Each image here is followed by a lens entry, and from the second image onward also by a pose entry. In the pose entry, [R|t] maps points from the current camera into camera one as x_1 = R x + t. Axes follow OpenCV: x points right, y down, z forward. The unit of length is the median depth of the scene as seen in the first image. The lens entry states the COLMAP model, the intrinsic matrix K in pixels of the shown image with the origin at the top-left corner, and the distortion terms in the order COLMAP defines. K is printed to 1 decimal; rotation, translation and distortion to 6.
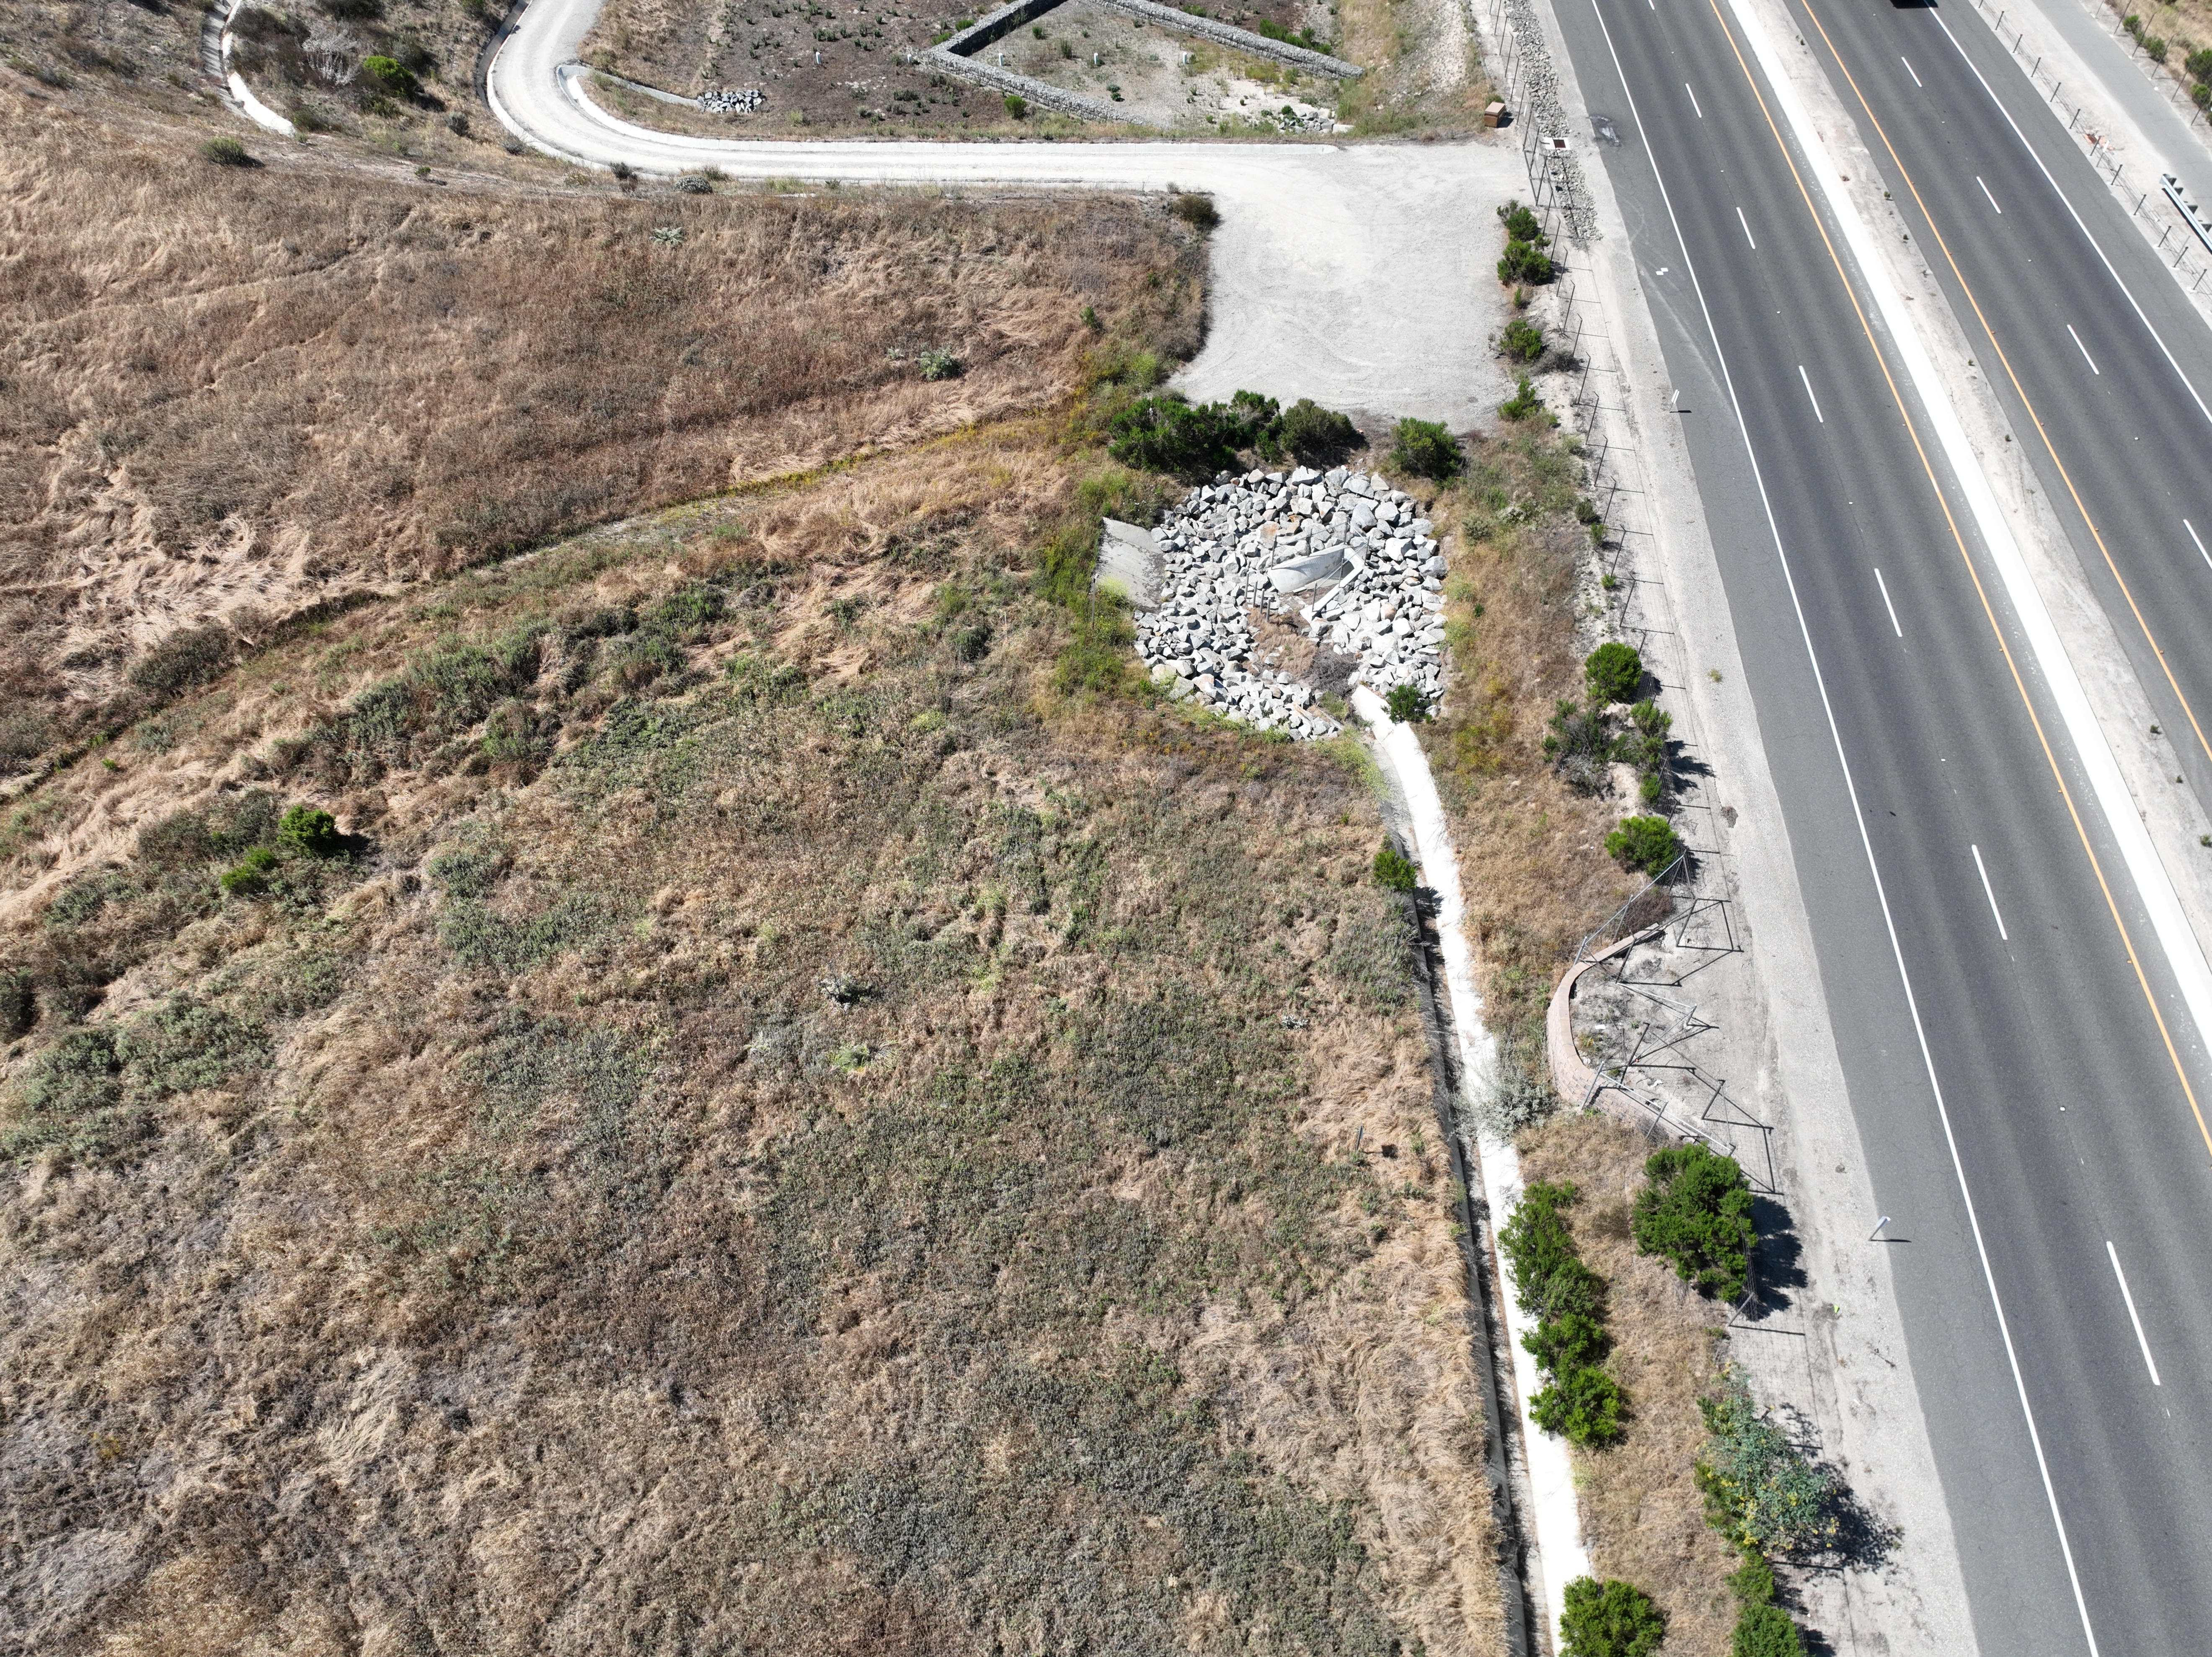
lens RADIAL K [[1554.3, 0, 1108.9], [0, 1554.3, 822.3], [0, 0, 1]] dist [-0.002889, 0.015548]
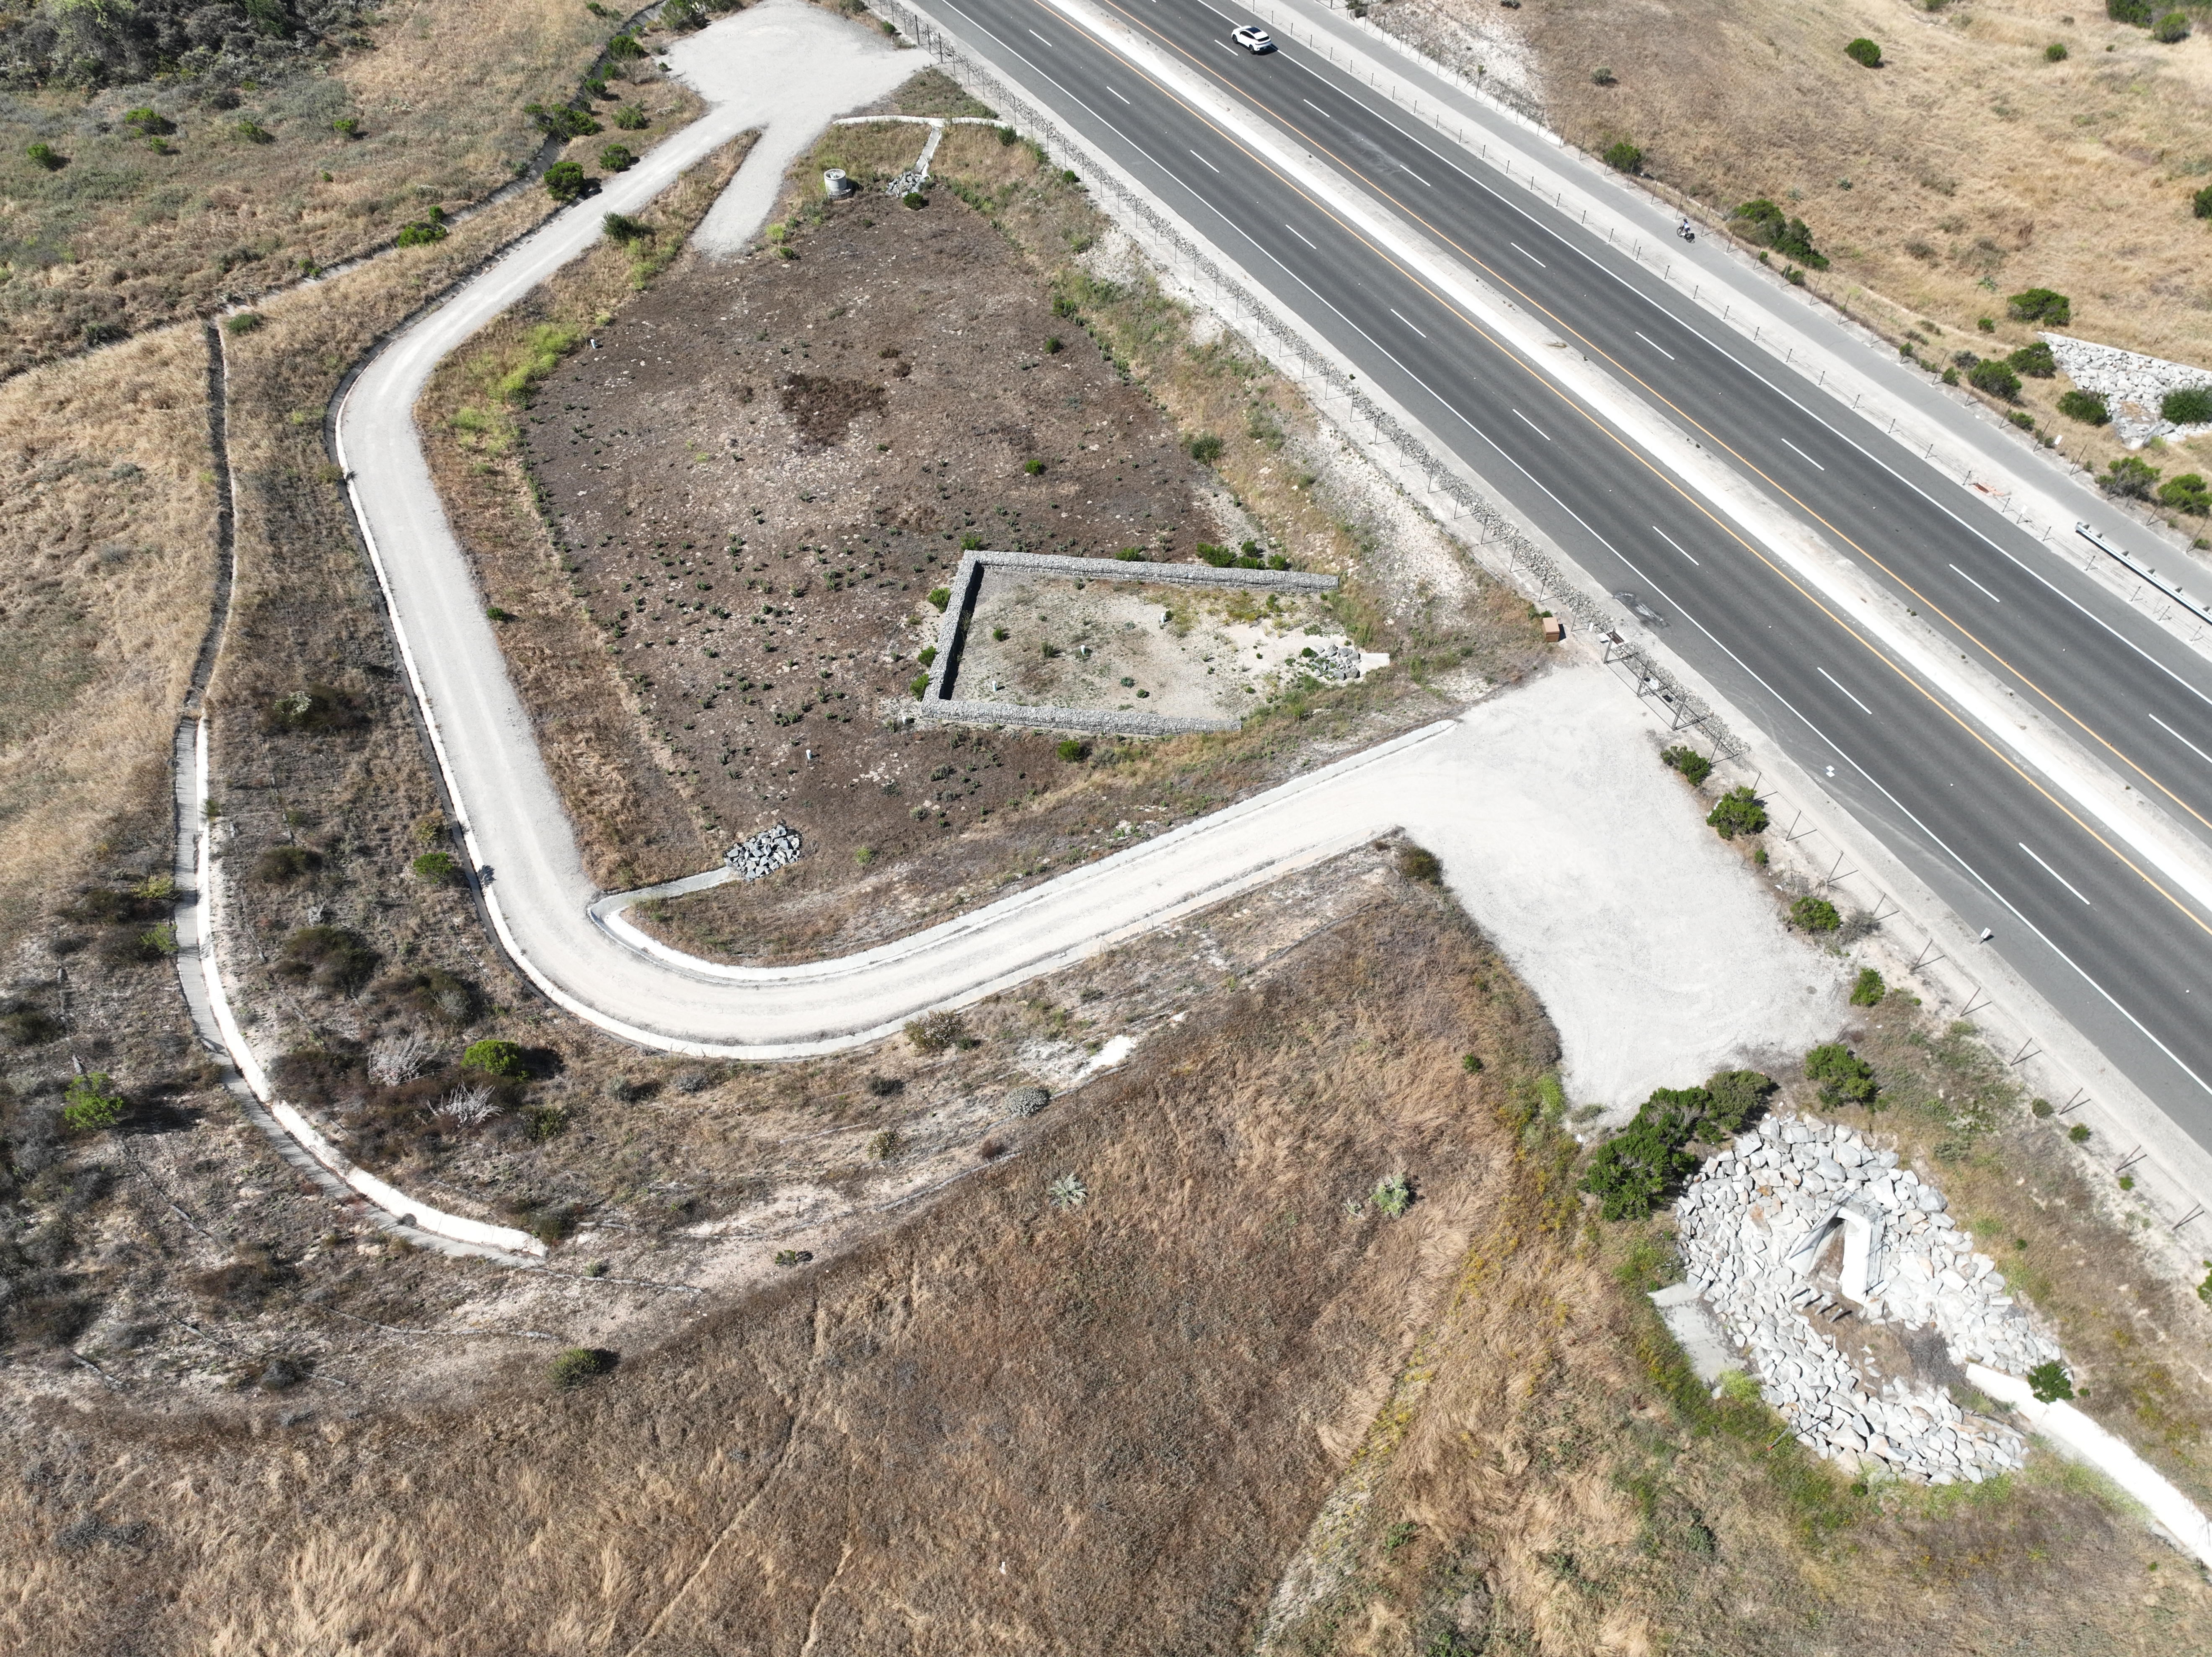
lens RADIAL K [[1554.3, 0, 1108.9], [0, 1554.3, 822.3], [0, 0, 1]] dist [-0.002889, 0.015548]
pose [[0.871168, -0.378908, 0.312241, -0.497552], [0.382315, 0.922522, 0.052813, -0.658272], [-0.308061, 0.073365, 0.948534, 0.153078]]
